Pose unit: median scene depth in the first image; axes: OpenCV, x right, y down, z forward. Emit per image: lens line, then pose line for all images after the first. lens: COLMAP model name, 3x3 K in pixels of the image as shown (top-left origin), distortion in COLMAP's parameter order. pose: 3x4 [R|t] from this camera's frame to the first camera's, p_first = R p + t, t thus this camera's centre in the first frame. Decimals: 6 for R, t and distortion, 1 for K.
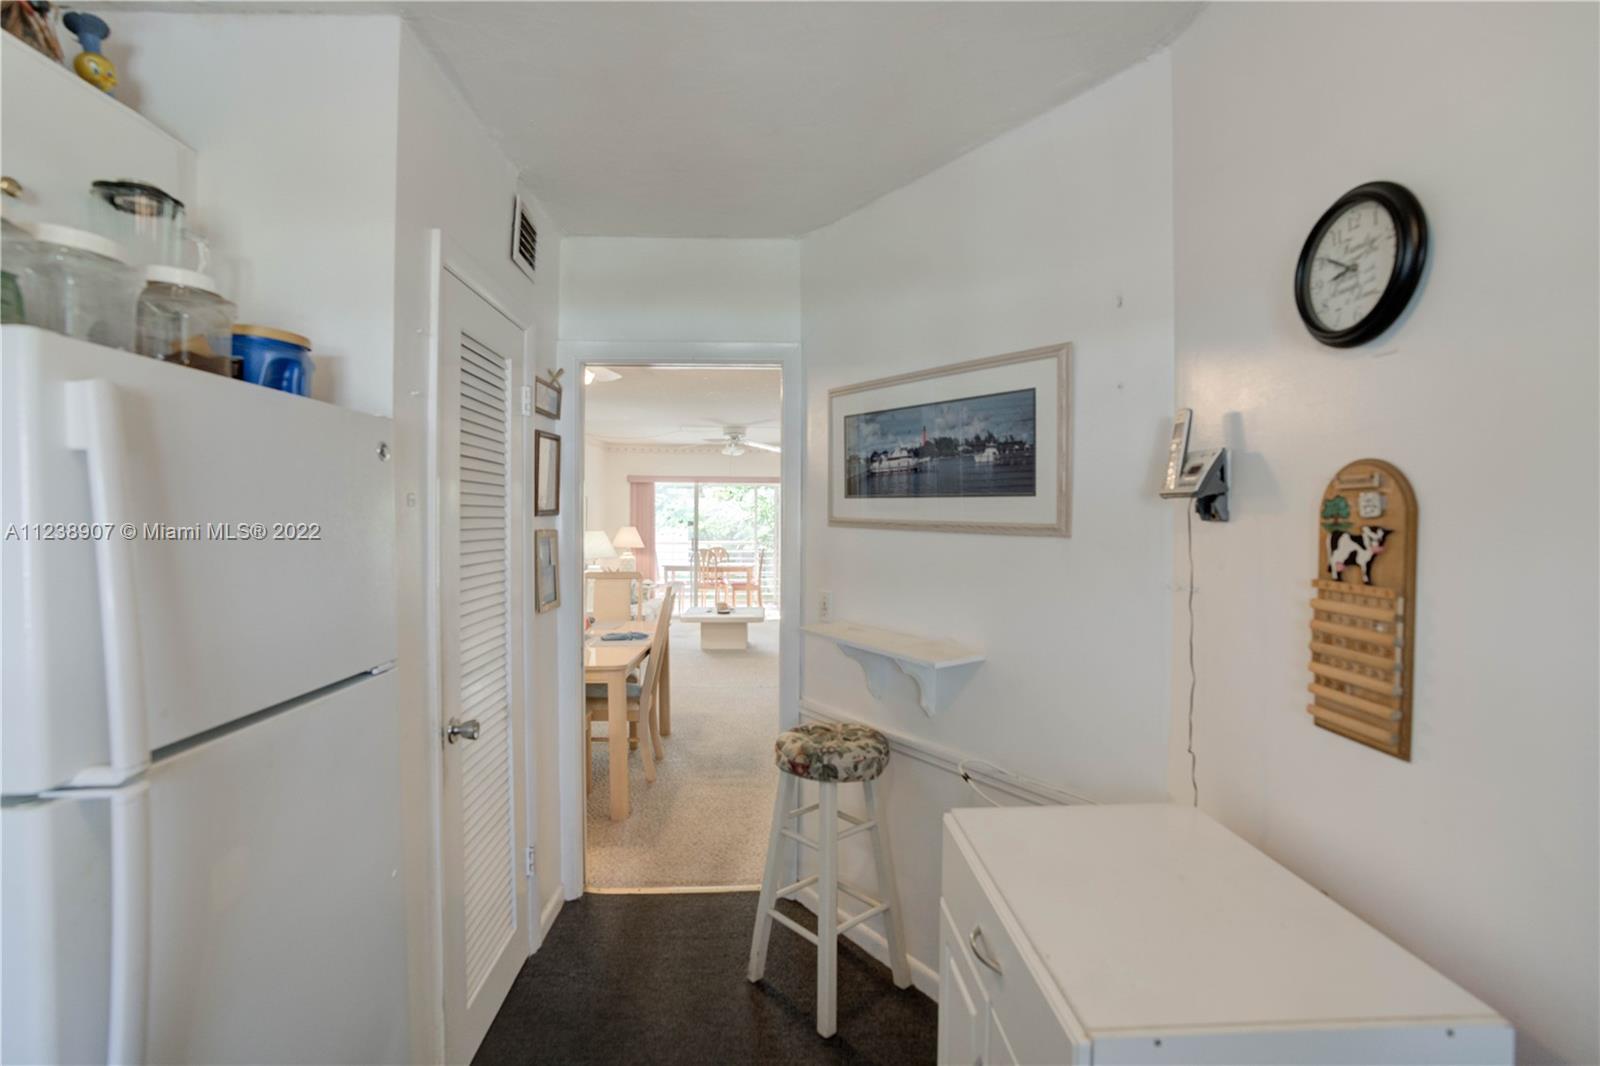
lens RADIAL K [[725.3, 0, 800.0], [0, 725.3, 533.0], [0, 0, 1]] dist [-0.069017, 0.024099]
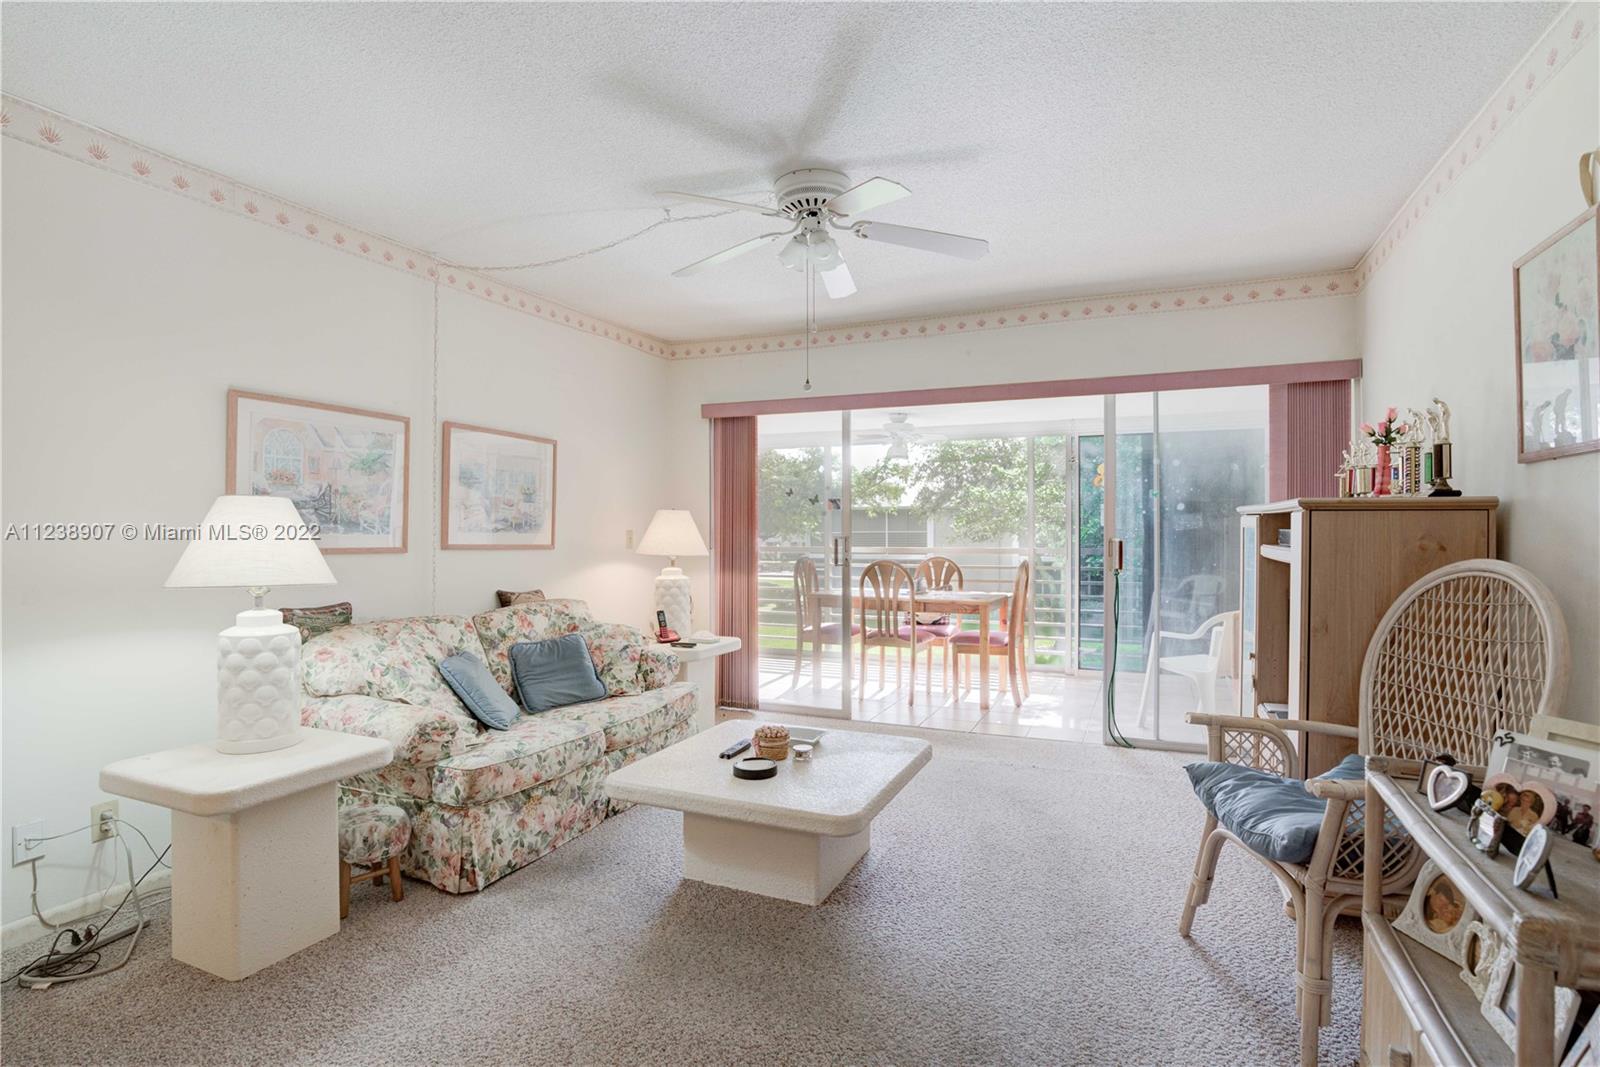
lens RADIAL K [[782.7, 0, 800.4], [0, 782.7, 529.7], [0, 0, 1]] dist [-0.064936, 0.030032]
pose [[0.895561, -0.006372, -0.444893, 0.046010], [-0.001800, 0.999837, -0.017944, 0.011701], [0.444935, 0.016871, 0.895404, 0.571016]]
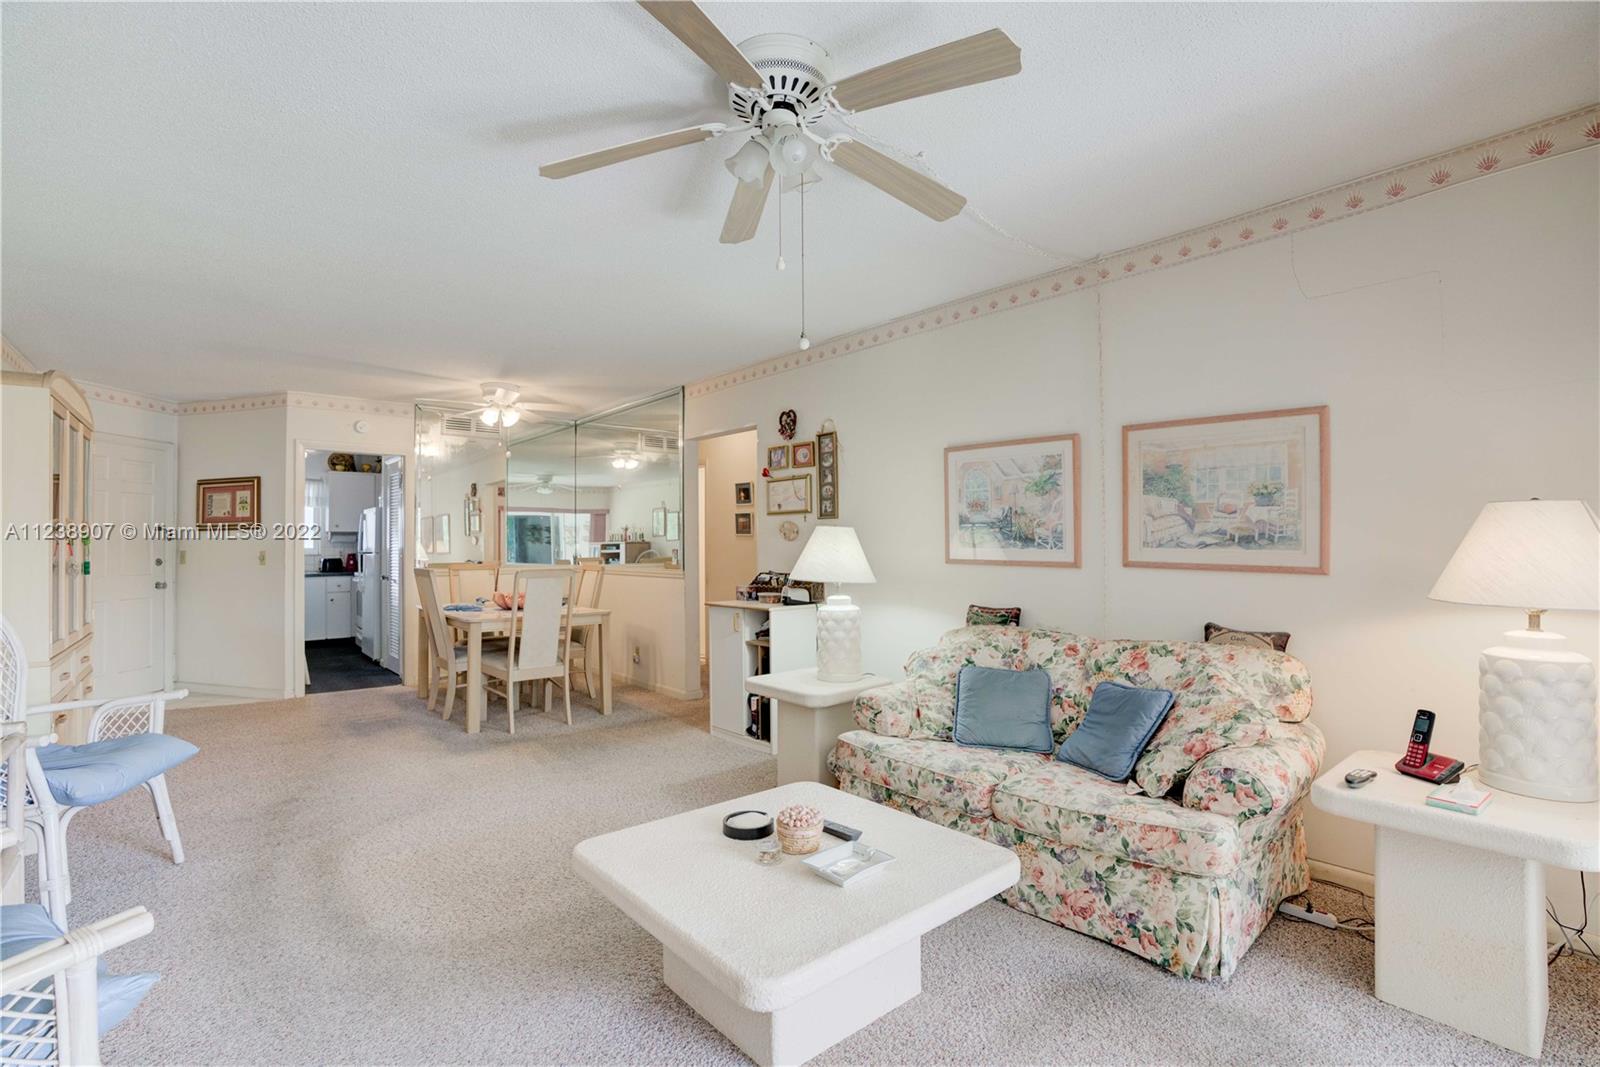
lens RADIAL K [[741.2, 0, 806.7], [0, 741.2, 528.9], [0, 0, 1]] dist [-0.071905, 0.029587]
pose [[-0.783338, -0.012592, -0.621469, 0.036155], [-0.009153, 0.999920, -0.008724, 0.002779], [0.621529, -0.001146, -0.783390, 0.976650]]
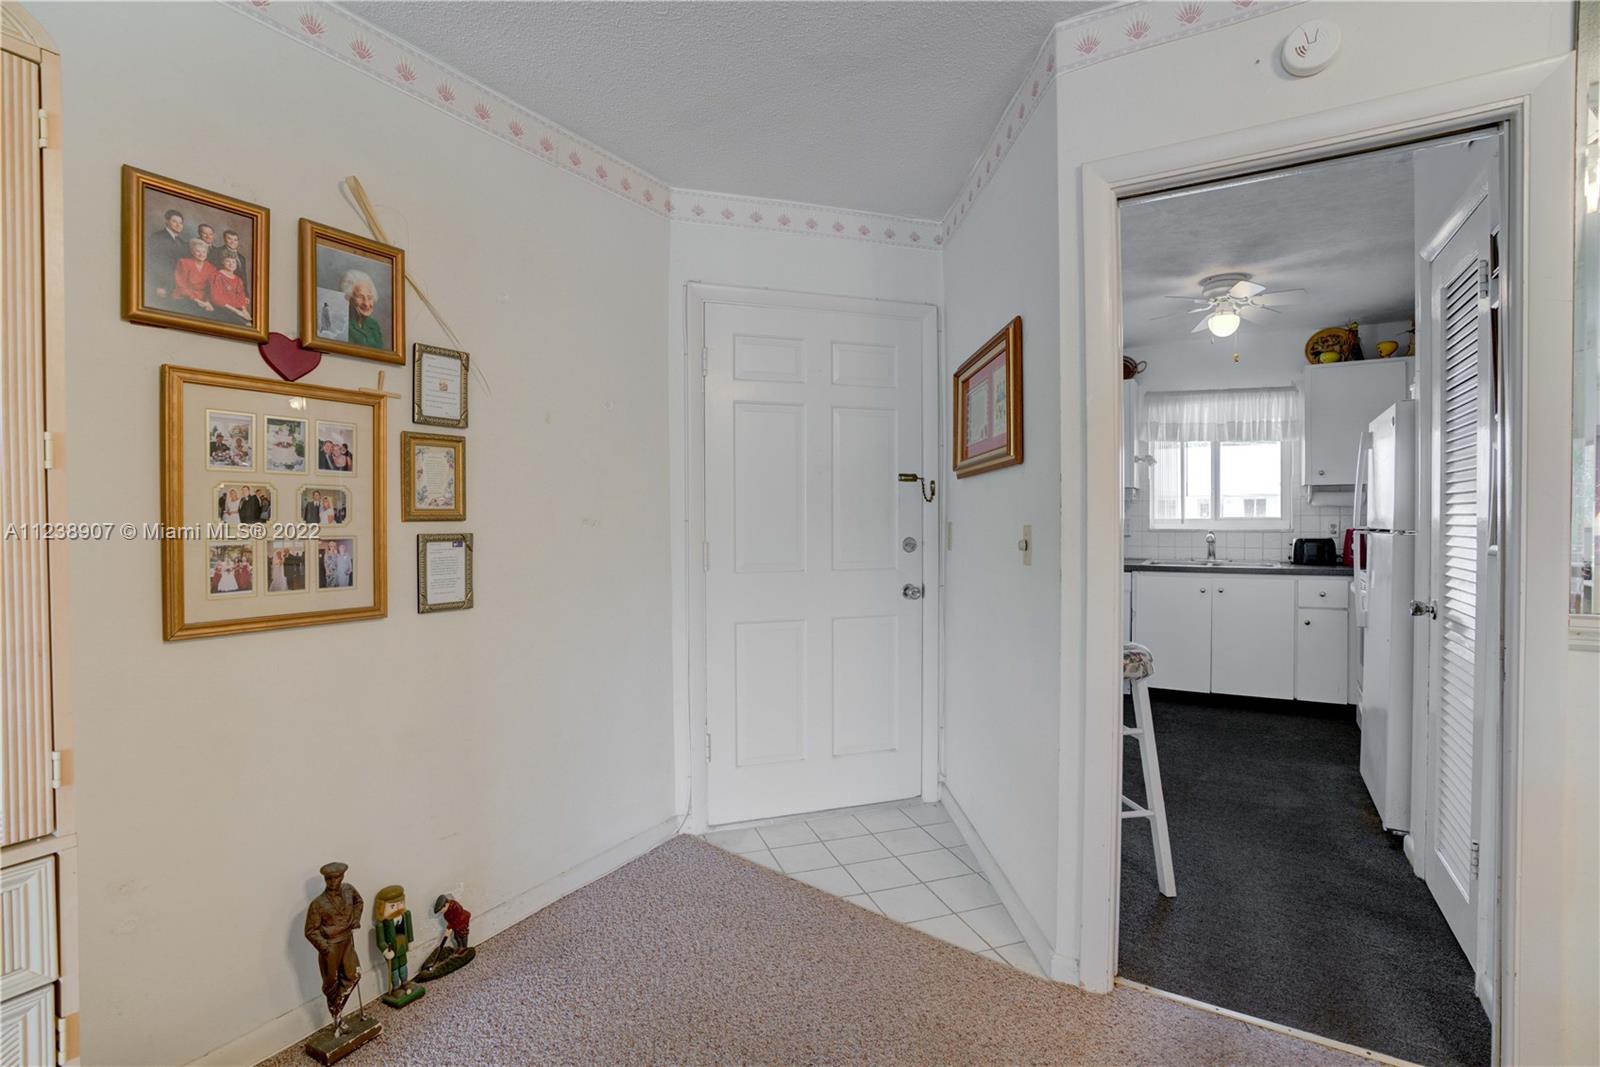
lens RADIAL K [[744.7, 0, 800.7], [0, 744.7, 529.1], [0, 0, 1]] dist [-0.070571, 0.031283]
pose [[-0.834066, -0.009405, 0.551585, -0.042027], [0.010446, 0.999406, 0.032836, 0.013091], [-0.551566, 0.033150, -0.833472, 0.466858]]
